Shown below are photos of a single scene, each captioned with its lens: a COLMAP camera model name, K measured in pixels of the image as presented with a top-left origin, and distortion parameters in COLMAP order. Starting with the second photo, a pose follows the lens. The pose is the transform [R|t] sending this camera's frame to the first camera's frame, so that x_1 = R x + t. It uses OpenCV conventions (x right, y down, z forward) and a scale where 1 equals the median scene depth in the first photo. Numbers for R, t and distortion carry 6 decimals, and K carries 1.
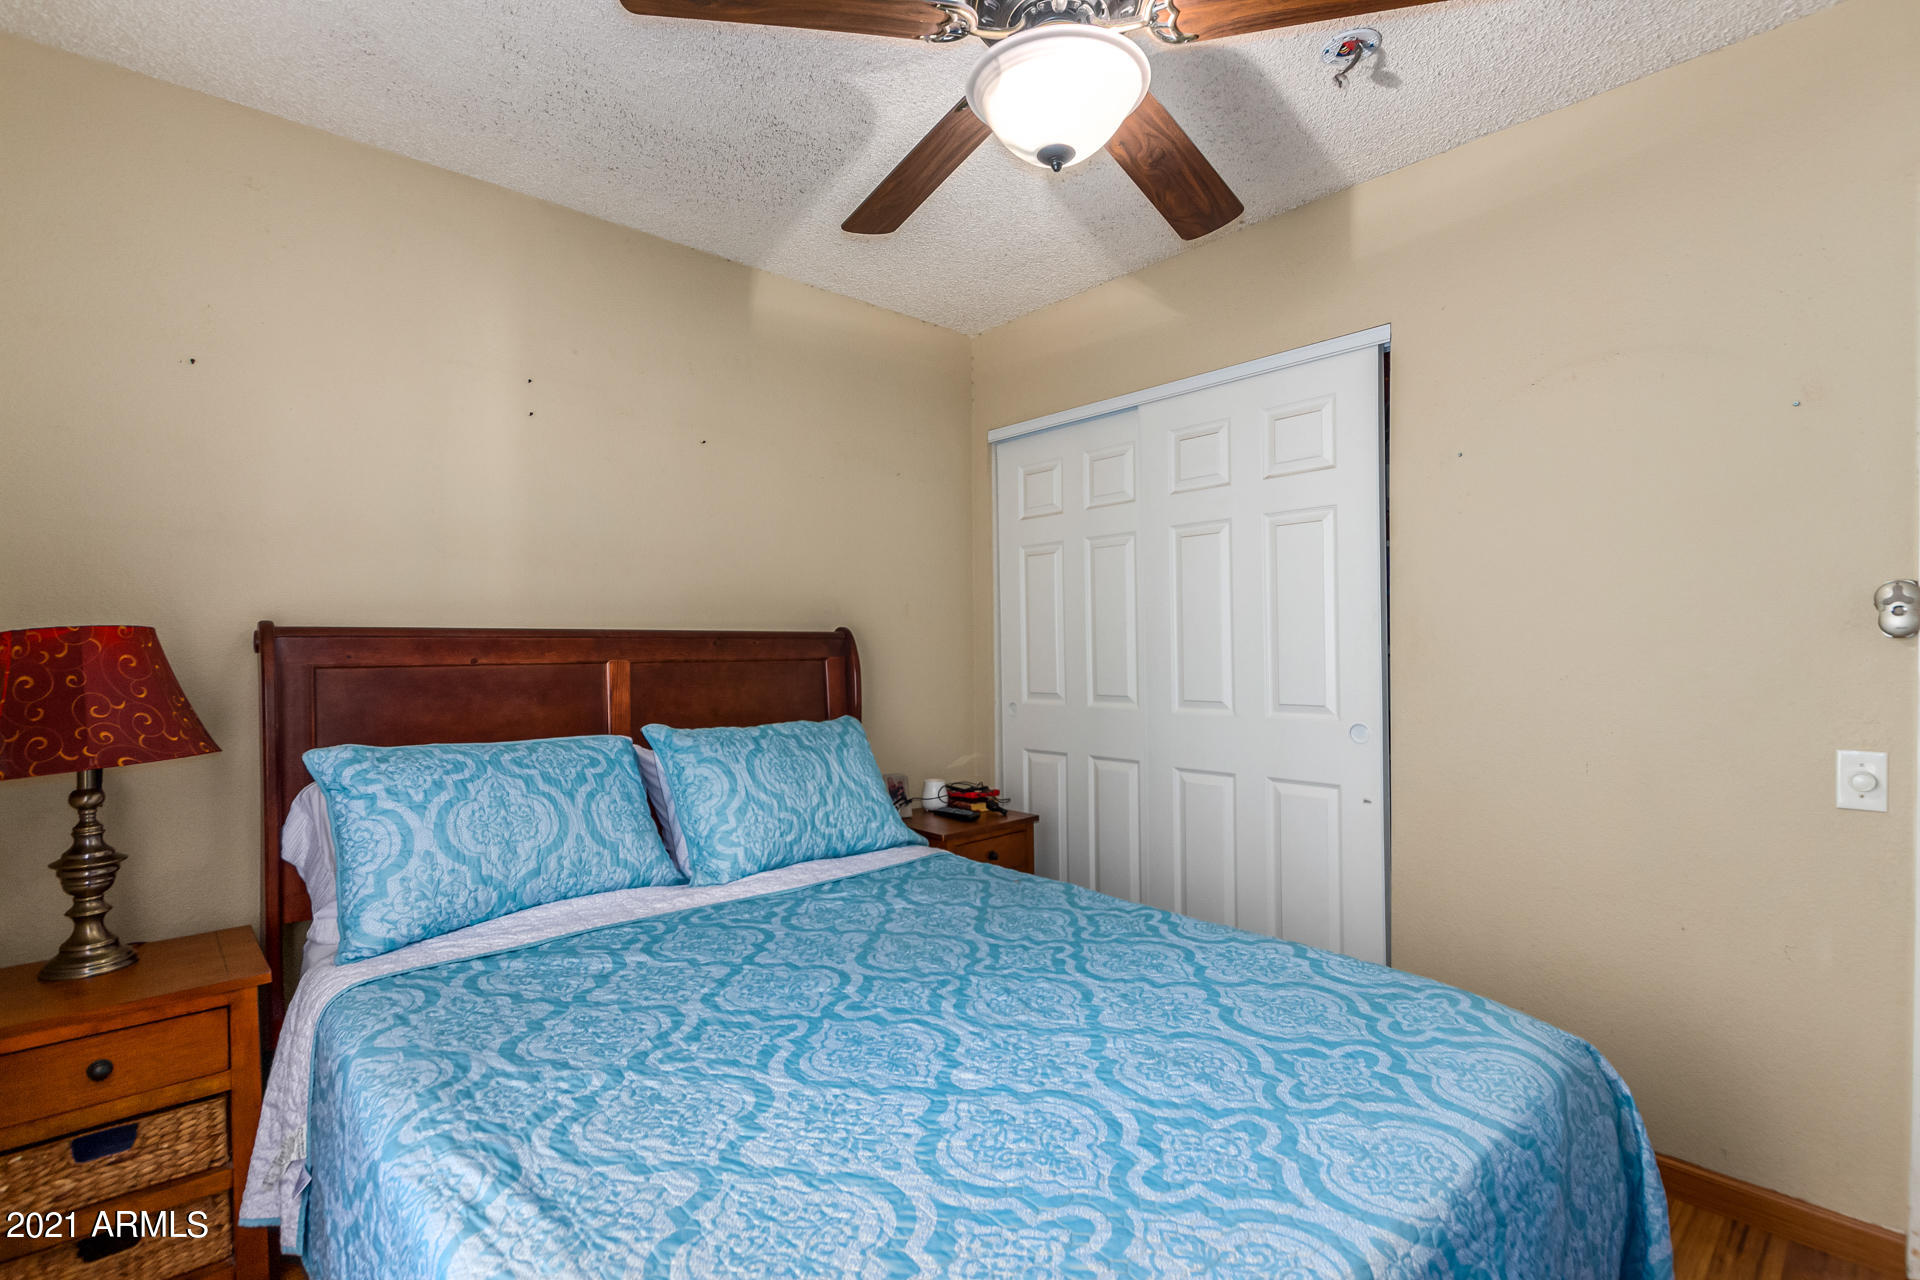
lens RADIAL K [[878.3, 0, 945.0], [0, 878.3, 645.3], [0, 0, 1]] dist [0.010563, -0.005936]
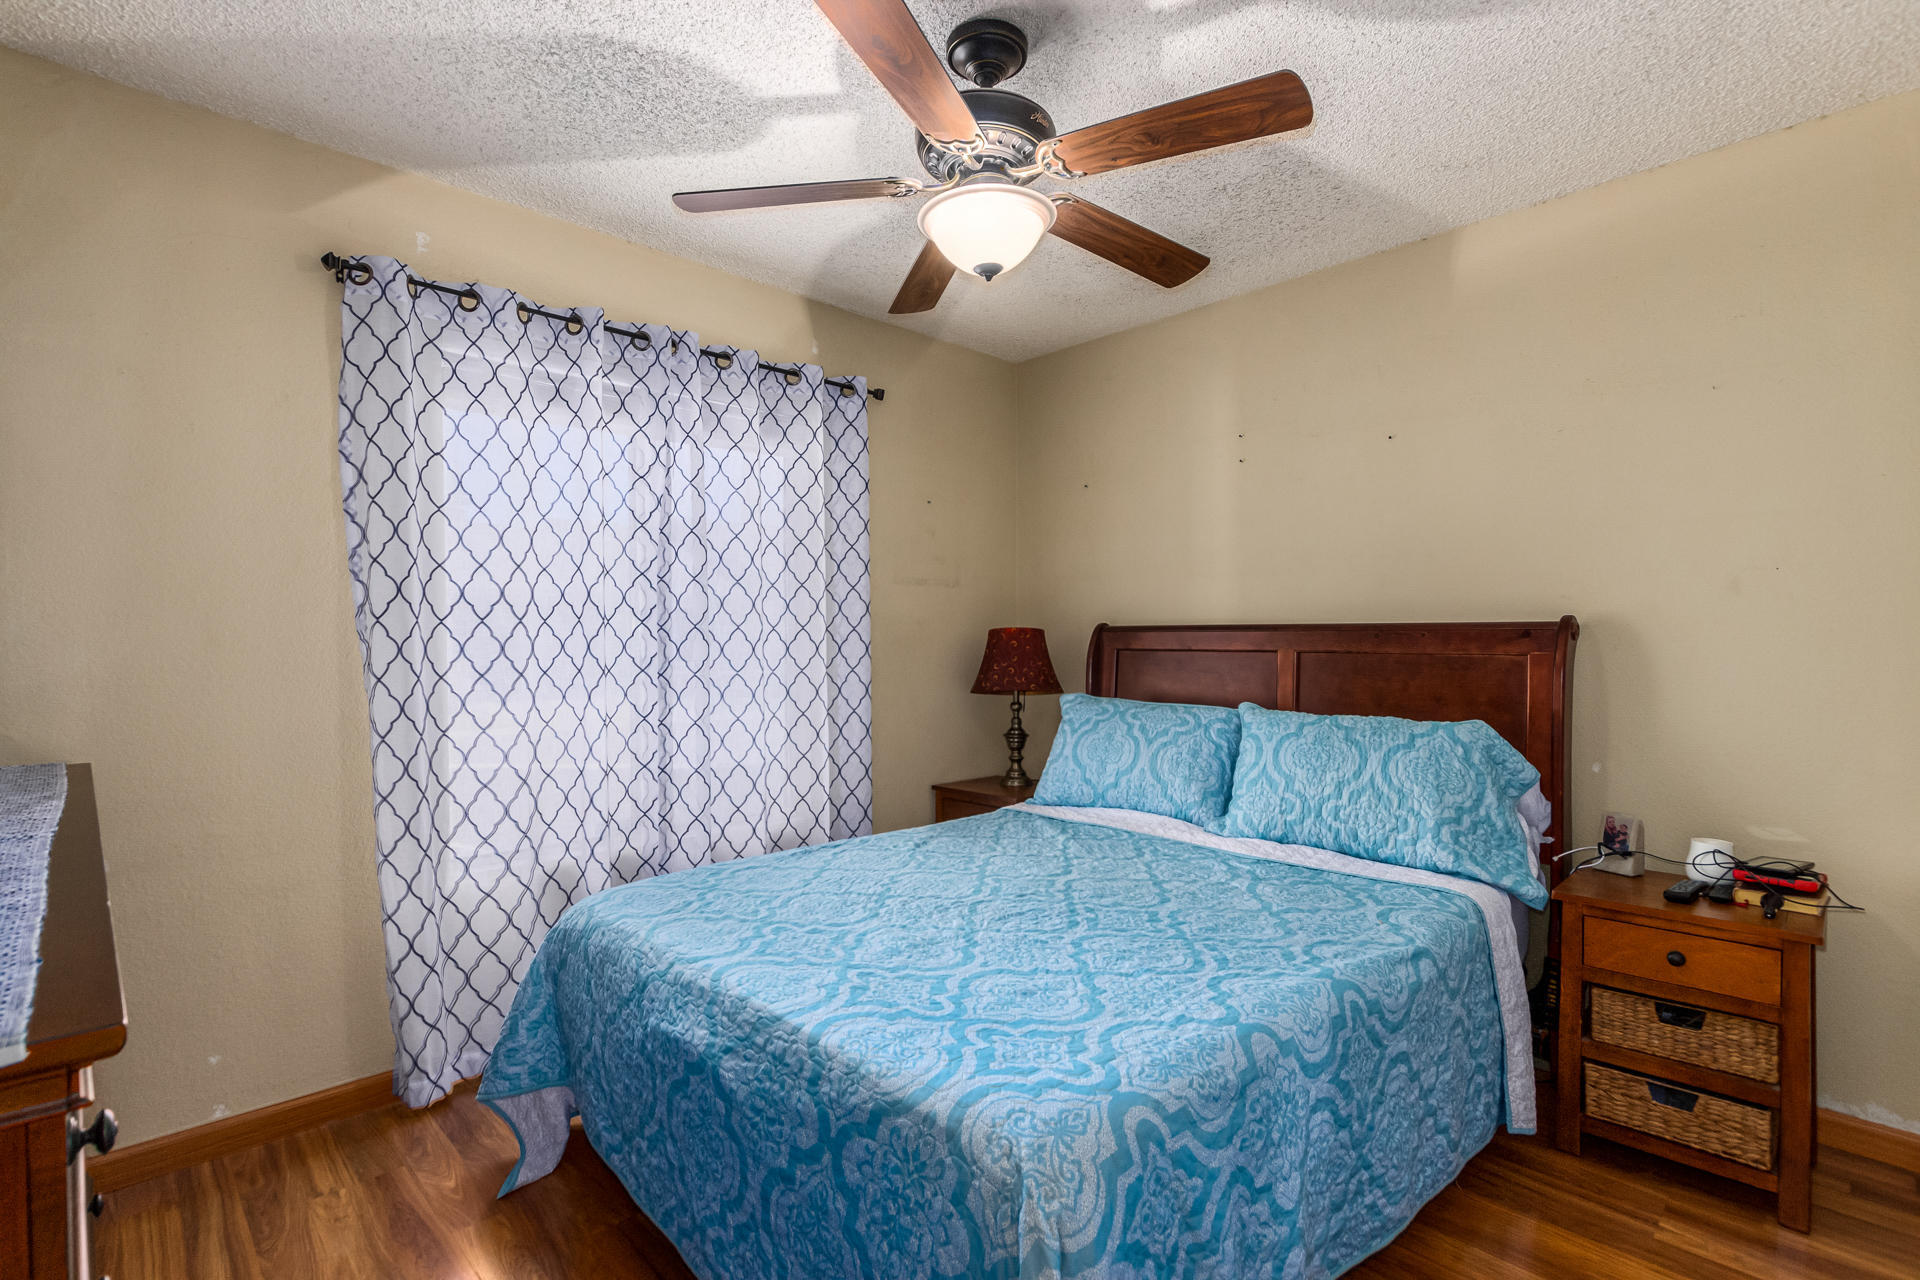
lens RADIAL K [[878.3, 0, 942.7], [0, 878.3, 644.4], [0, 0, 1]] dist [0.010563, -0.005936]
pose [[0.032596, 0.012935, -0.999385, 1.235969], [0.002292, 0.999913, 0.013016, -0.012231], [0.999466, -0.002715, 0.032564, 0.752959]]
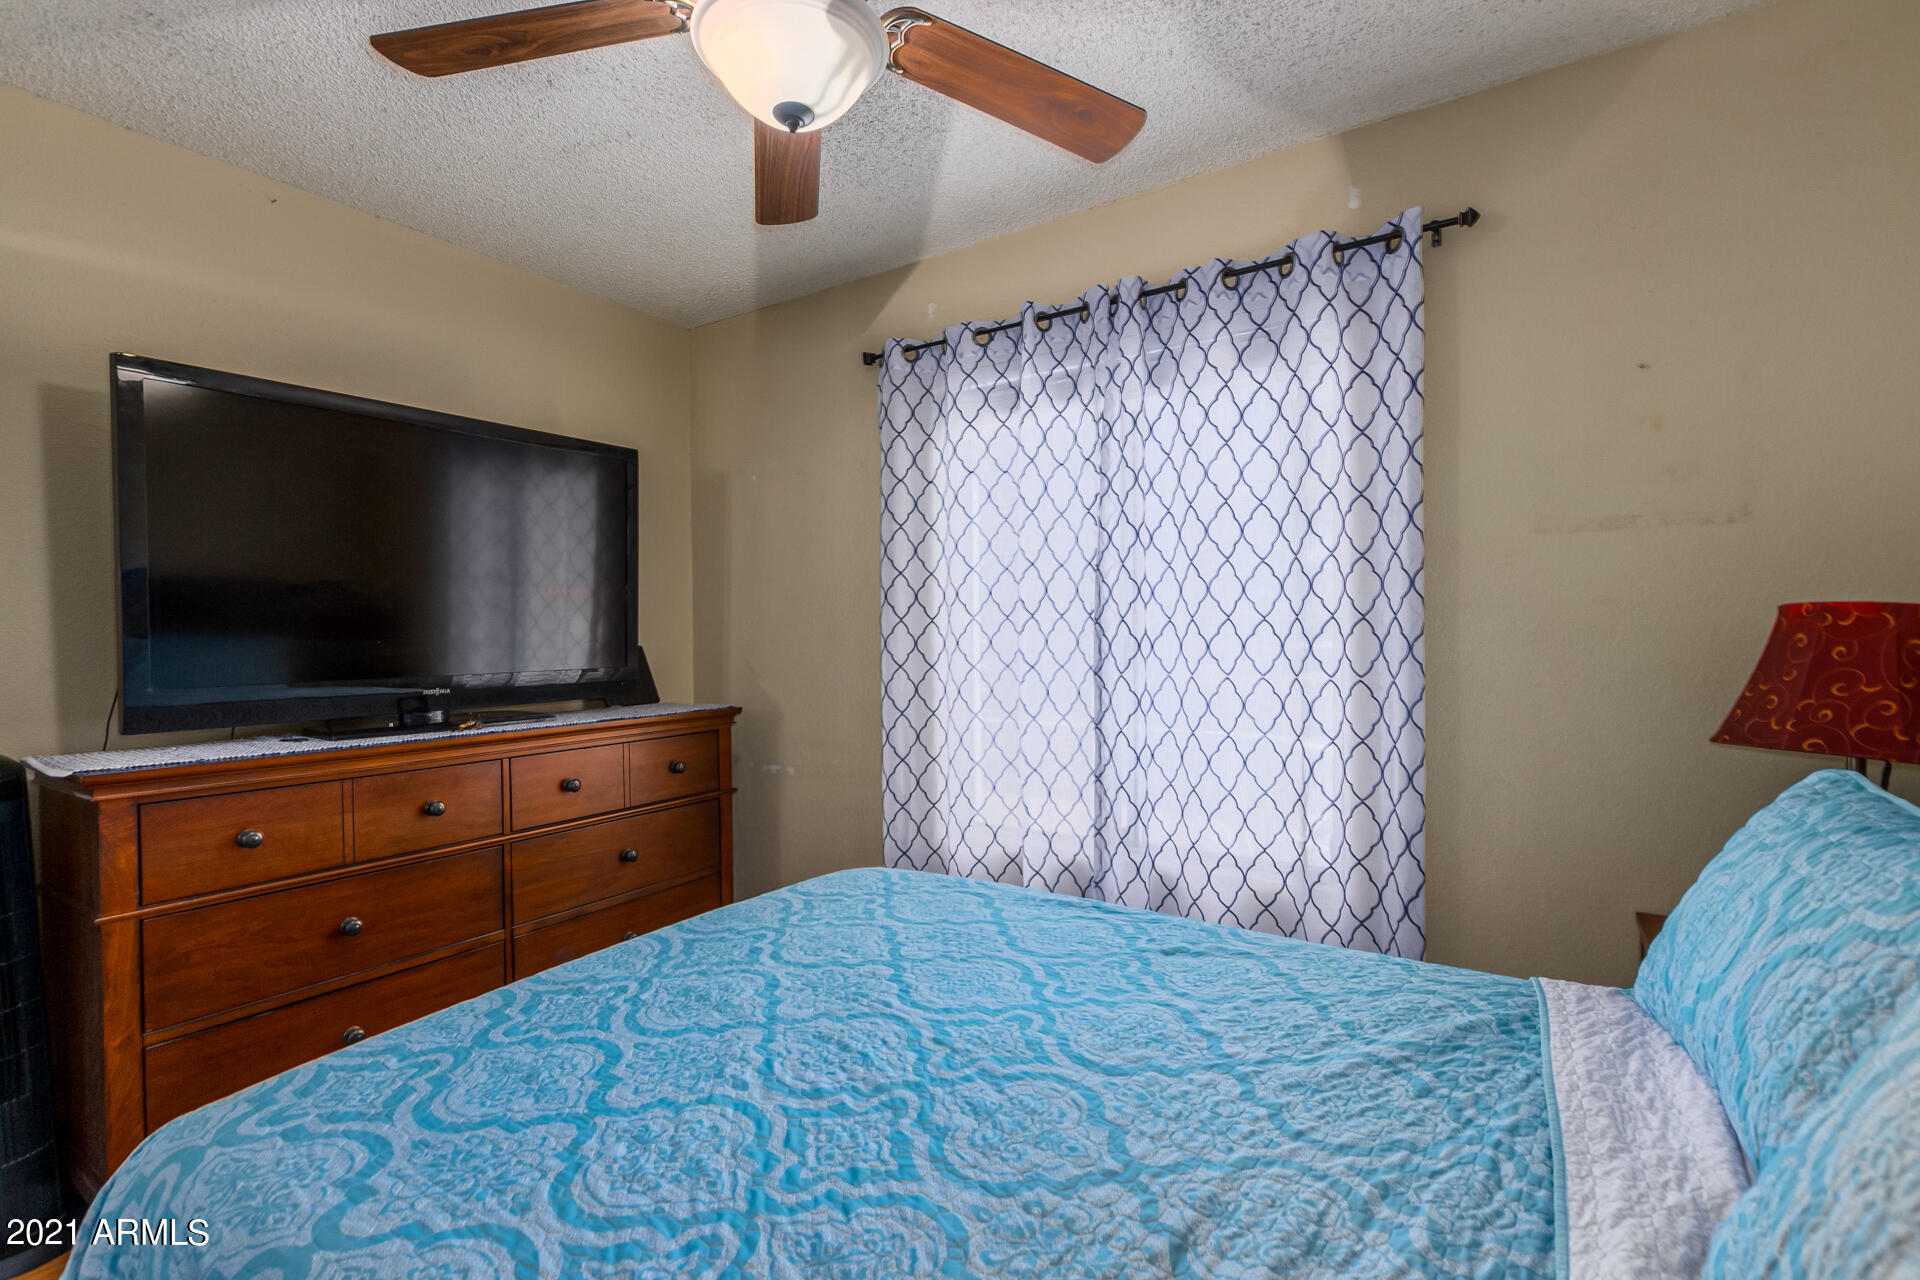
lens RADIAL K [[878.3, 0, 963.4], [0, 878.3, 638.2], [0, 0, 1]] dist [0.010563, -0.005936]
pose [[-0.964715, 0.012919, -0.262981, 0.177134], [0.012756, 0.999916, 0.002330, 0.000199], [0.262989, -0.001107, -0.964798, 1.664713]]
